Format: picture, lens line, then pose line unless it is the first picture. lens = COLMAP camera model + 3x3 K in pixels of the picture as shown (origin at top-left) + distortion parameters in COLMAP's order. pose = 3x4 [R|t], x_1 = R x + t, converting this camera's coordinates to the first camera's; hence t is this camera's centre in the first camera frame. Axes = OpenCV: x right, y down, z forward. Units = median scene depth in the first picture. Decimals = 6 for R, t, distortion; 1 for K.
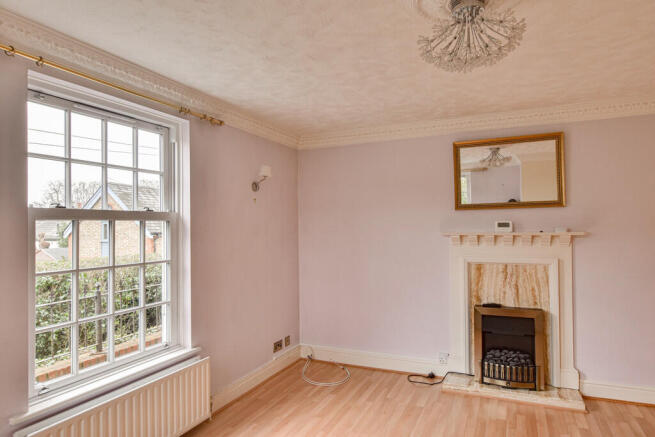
lens RADIAL K [[410.6, 0, 327.5], [0, 410.6, 218.5], [0, 0, 1]] dist [-0.005314, 0.006567]
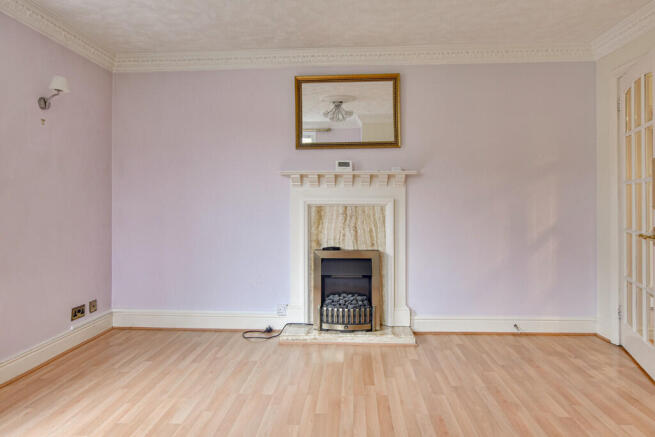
lens RADIAL K [[414.1, 0, 325.9], [0, 414.1, 207.6], [0, 0, 1]] dist [-0.005751, 0.004648]
pose [[0.938303, 0.009781, 0.345676, 0.056186], [-0.012289, 0.999912, 0.005064, 0.113656], [-0.345595, -0.009000, 0.938340, 0.105202]]
